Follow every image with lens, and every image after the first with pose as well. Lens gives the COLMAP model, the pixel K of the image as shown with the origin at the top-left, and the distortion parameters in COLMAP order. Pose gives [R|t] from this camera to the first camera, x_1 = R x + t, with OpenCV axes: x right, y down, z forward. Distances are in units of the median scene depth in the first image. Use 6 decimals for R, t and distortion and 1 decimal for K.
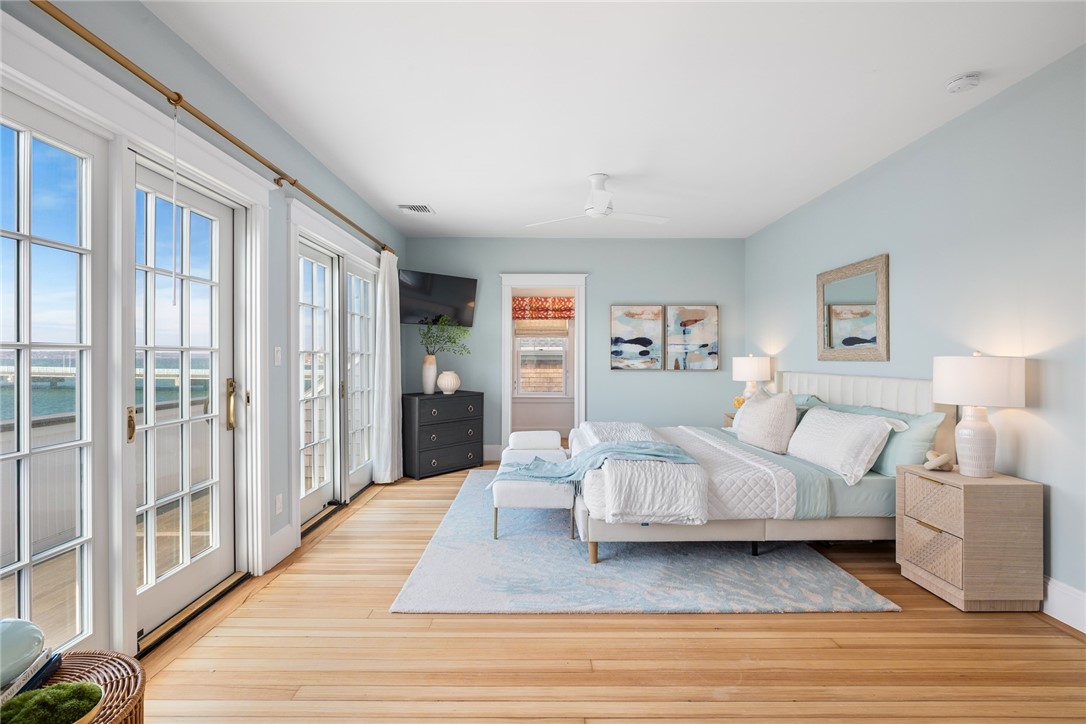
lens RADIAL K [[518.2, 0, 562.2], [0, 518.2, 353.9], [0, 0, 1]] dist [-0.005867, 0.001546]
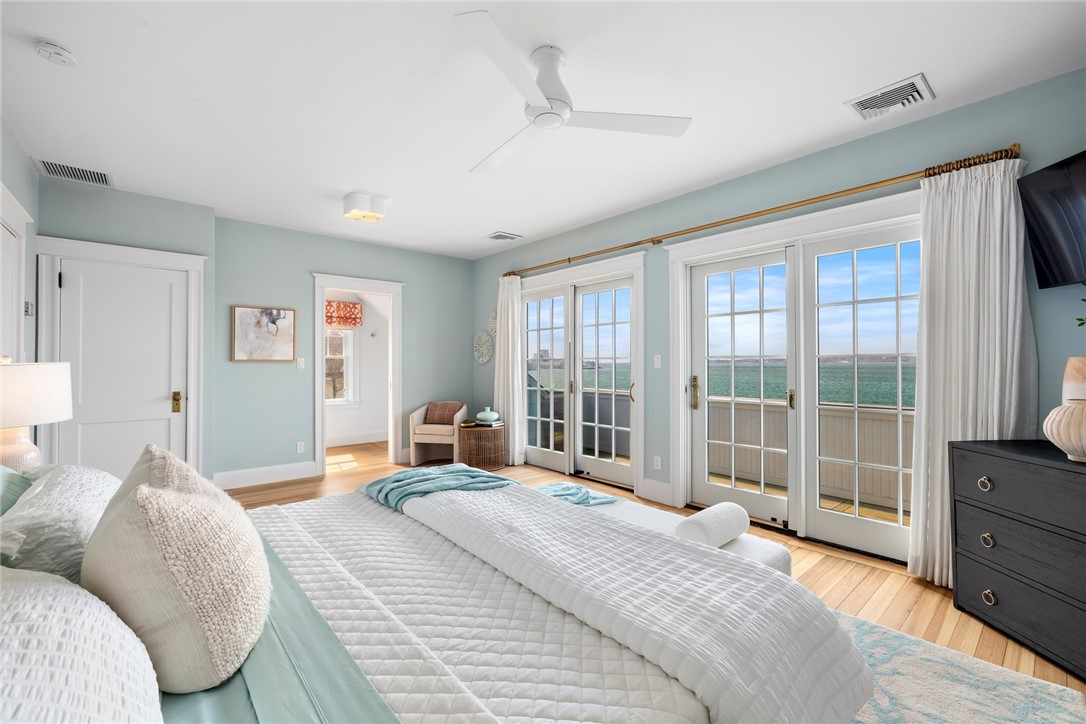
lens RADIAL K [[467.3, 0, 545.8], [0, 467.3, 359.6], [0, 0, 1]] dist [0.002714, 0.000875]
pose [[-0.783514, 0.002005, -0.621370, 0.395927], [0.008655, 0.999933, -0.007688, 0.005151], [0.621313, -0.011402, -0.783479, 1.404056]]
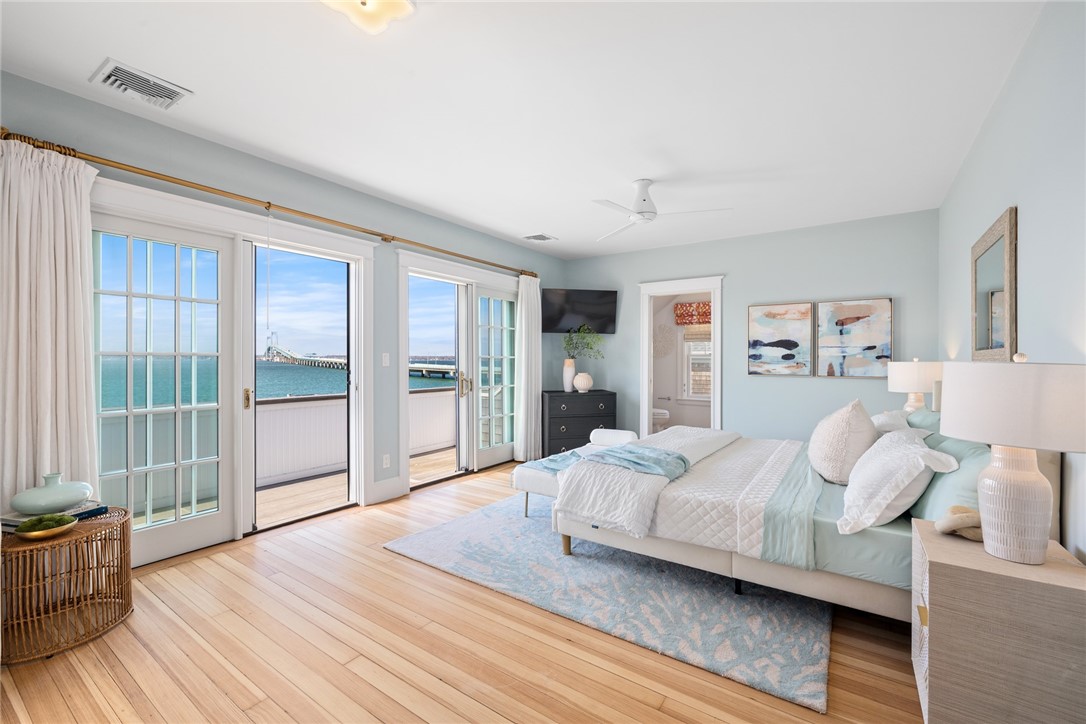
lens RADIAL K [[467.3, 0, 555.0], [0, 467.3, 359.4], [0, 0, 1]] dist [0.002714, 0.000875]
pose [[0.816199, 0.002090, -0.577767, 0.457332], [0.000267, 0.999992, 0.003994, -0.000920], [0.577771, -0.003414, 0.816192, 0.154934]]
